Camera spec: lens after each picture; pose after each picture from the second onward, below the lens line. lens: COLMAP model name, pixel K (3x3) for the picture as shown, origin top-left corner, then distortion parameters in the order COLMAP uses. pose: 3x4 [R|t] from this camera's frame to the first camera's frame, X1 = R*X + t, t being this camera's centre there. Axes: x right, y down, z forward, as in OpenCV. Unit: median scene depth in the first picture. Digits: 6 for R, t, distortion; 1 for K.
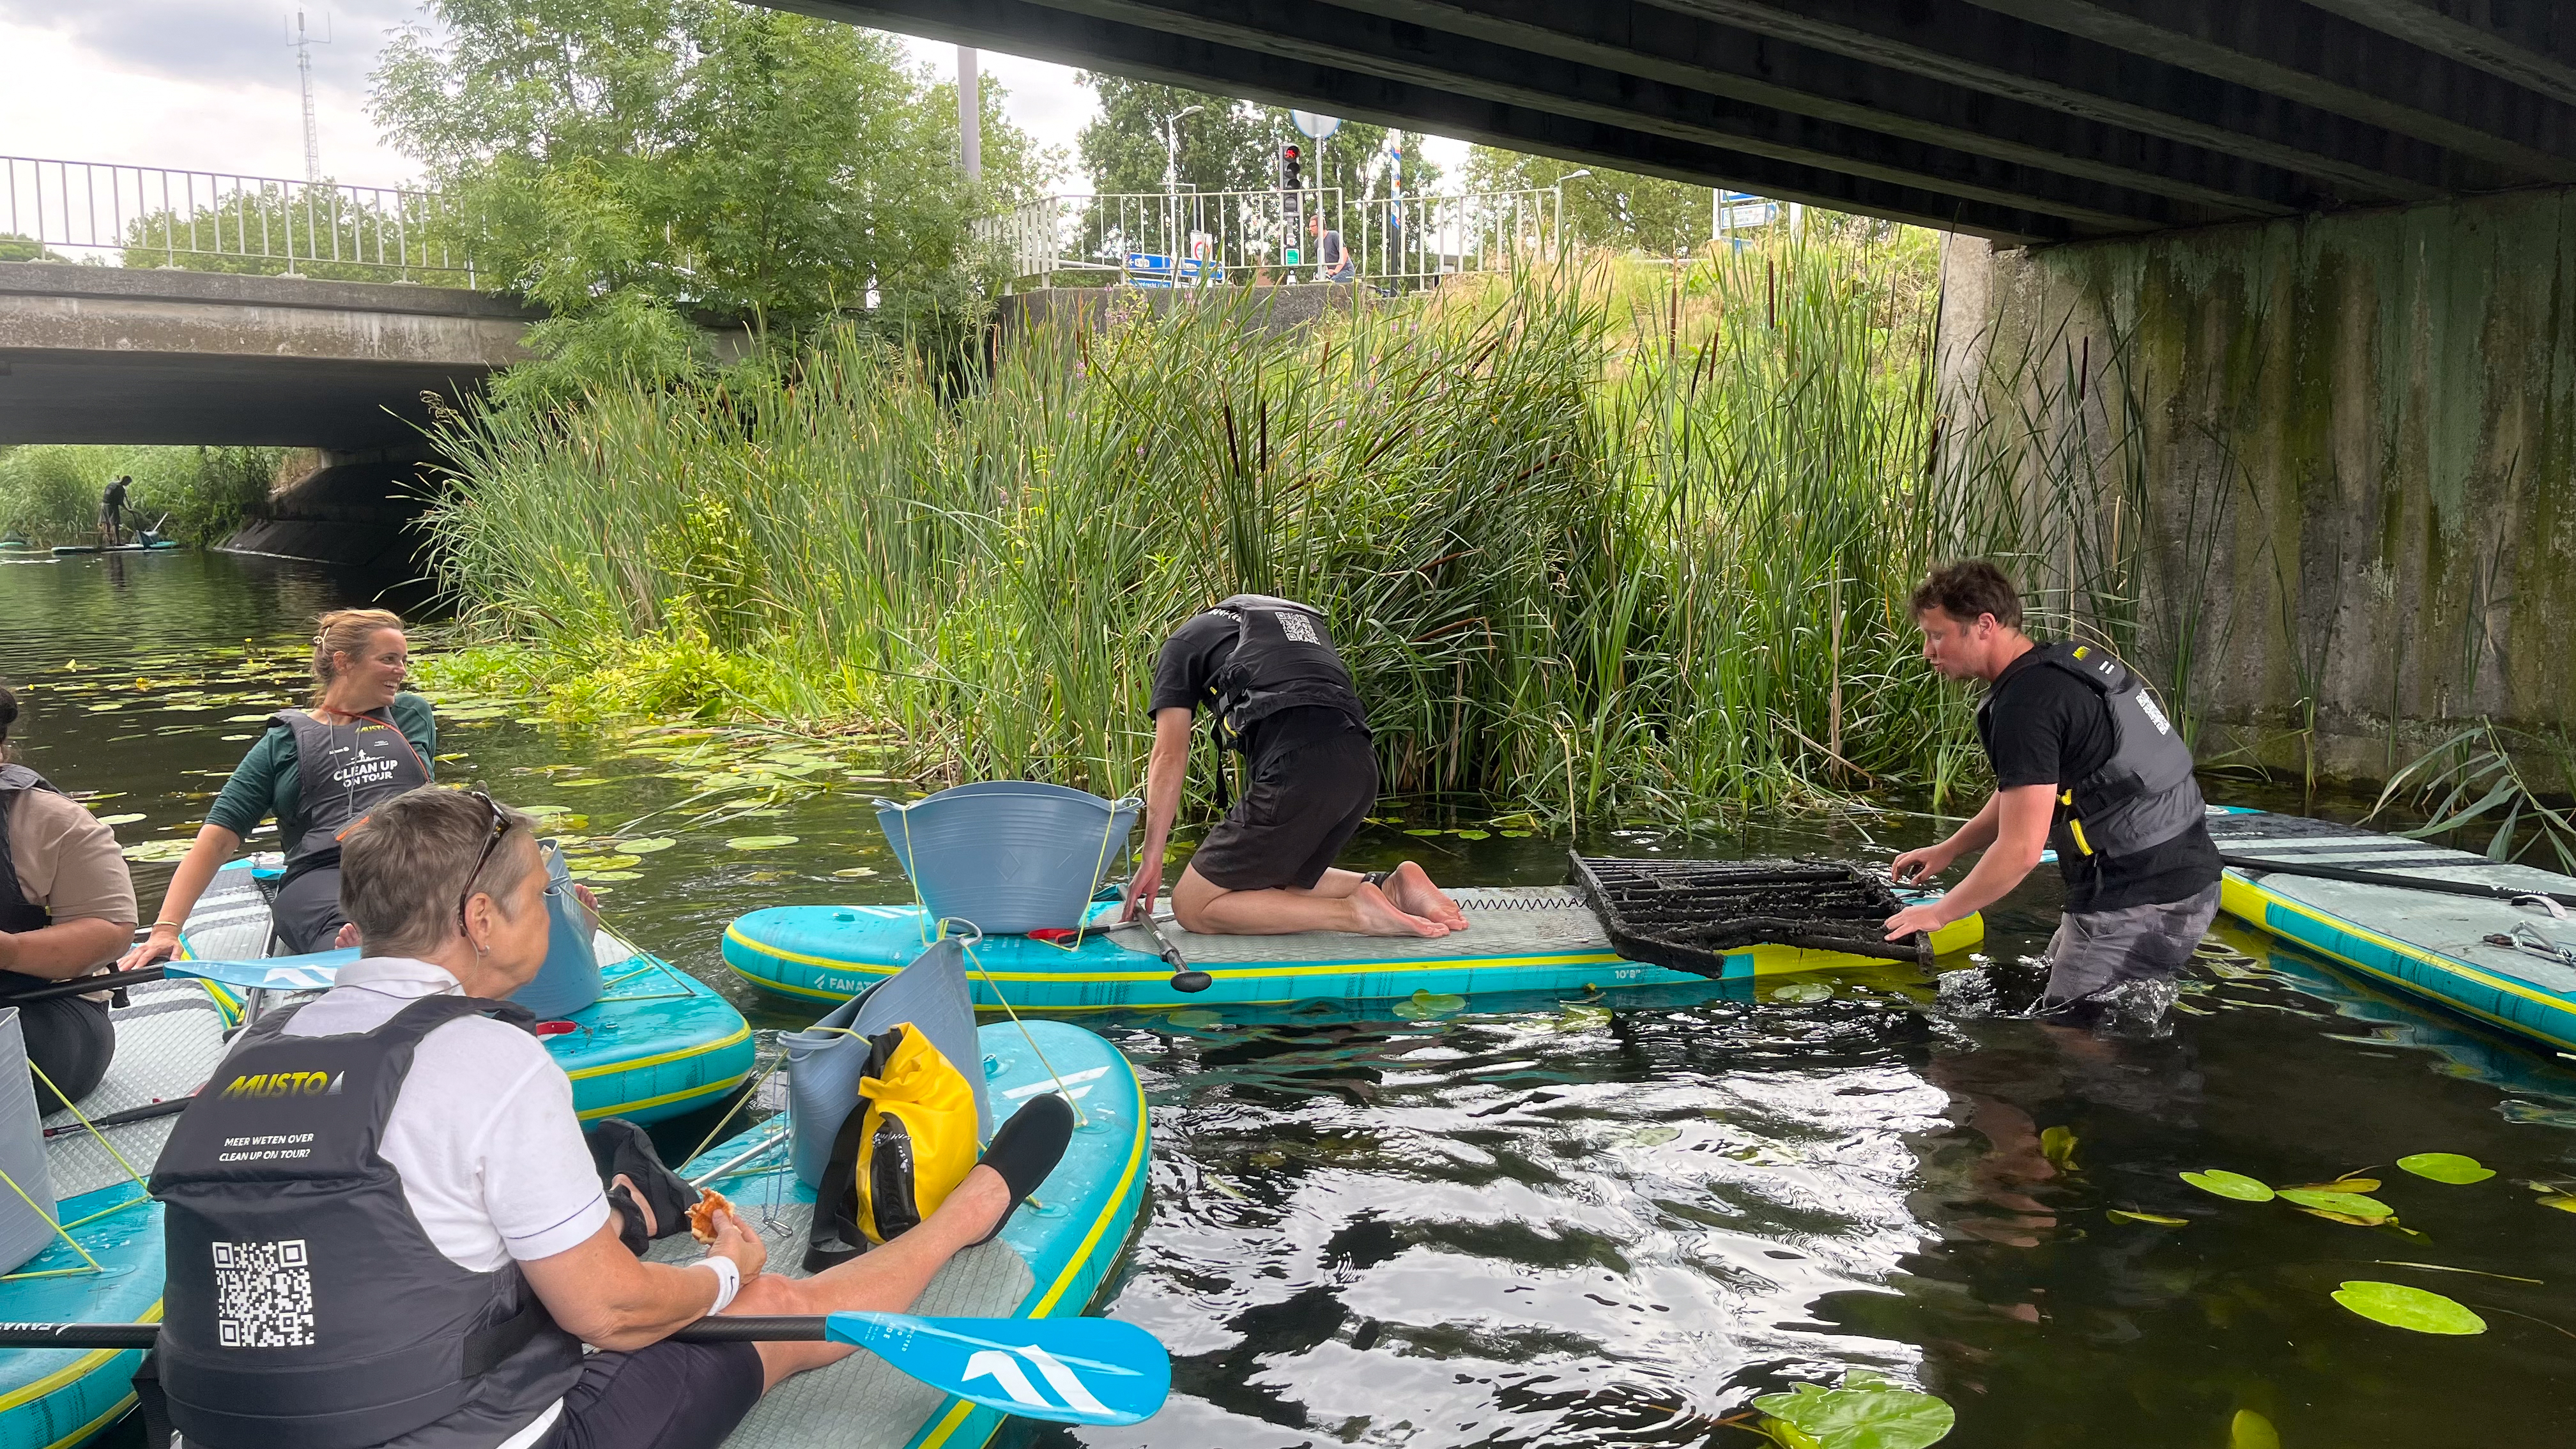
lens RADIAL K [[2002.3, 0, 1288.0], [0, 2002.3, 724.5], [0, 0, 1]] dist [0.003500, 0.001408]
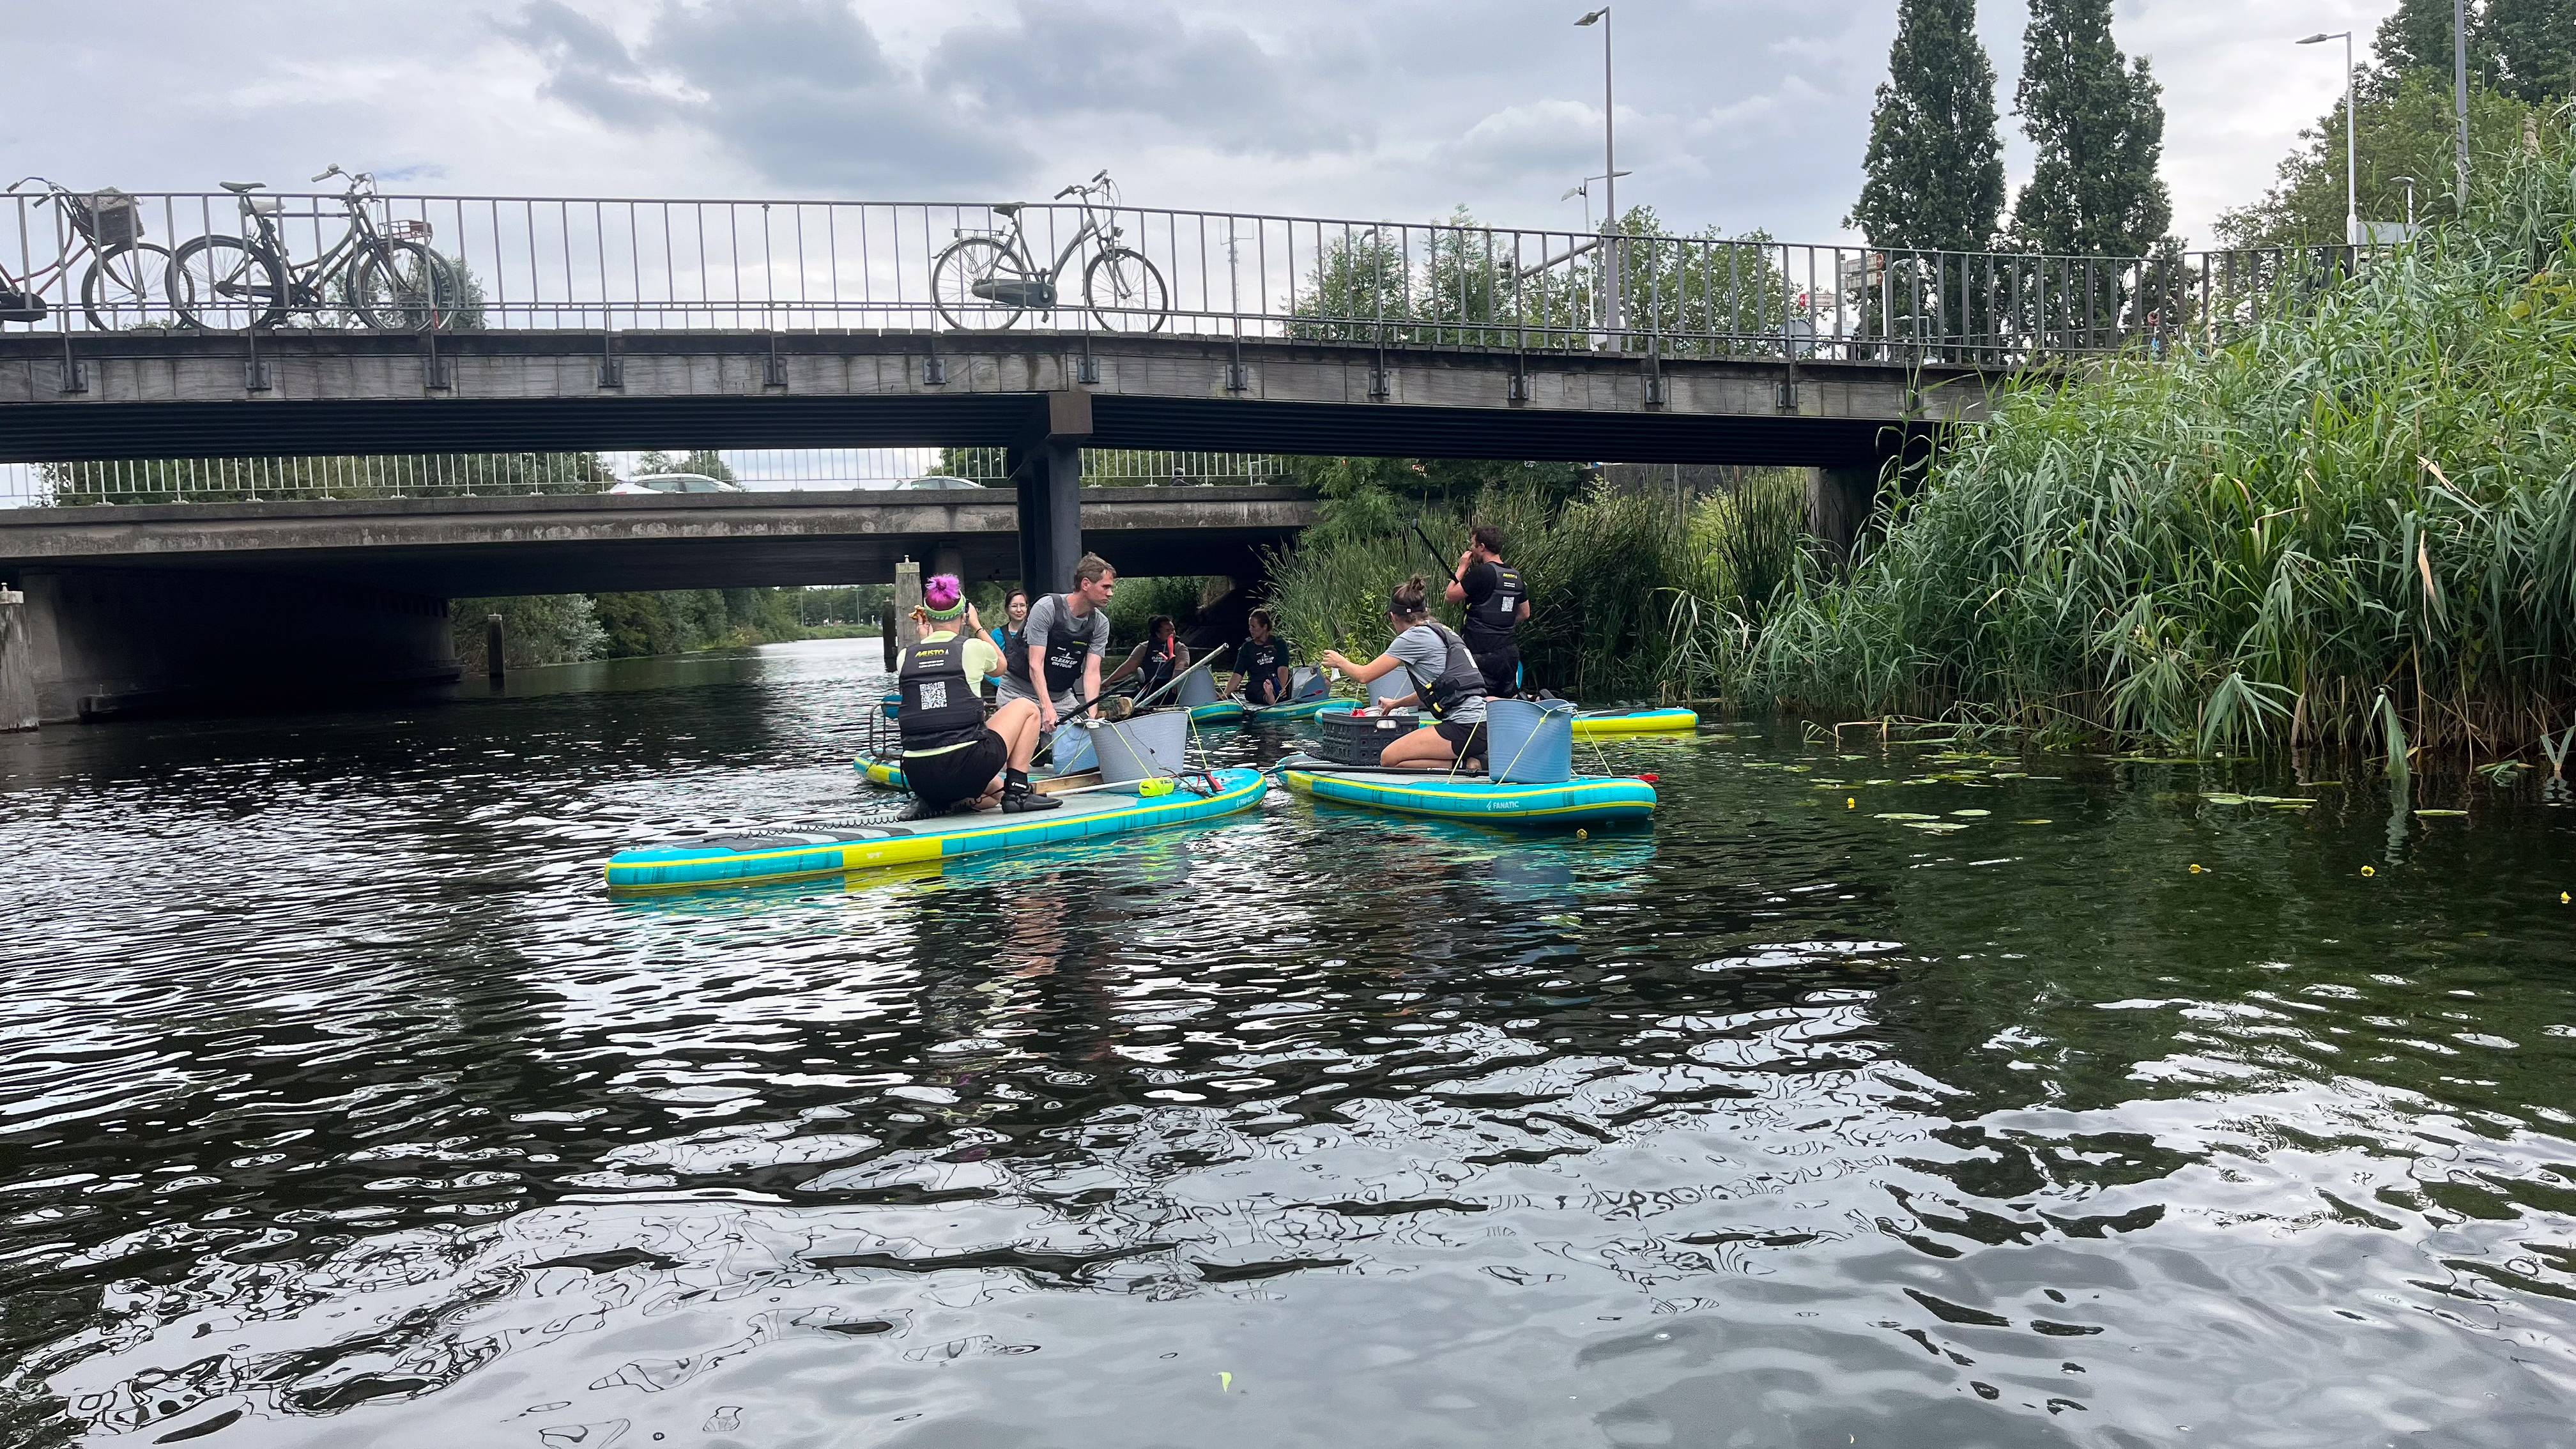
lens RADIAL K [[2002.3, 0, 1288.0], [0, 2002.3, 724.5], [0, 0, 1]] dist [0.003500, 0.001408]
pose [[0.910757, -0.007657, -0.412871, 0.360893], [-0.014595, 0.998606, -0.050716, 0.100364], [0.412684, 0.052216, 0.909376, -0.693468]]
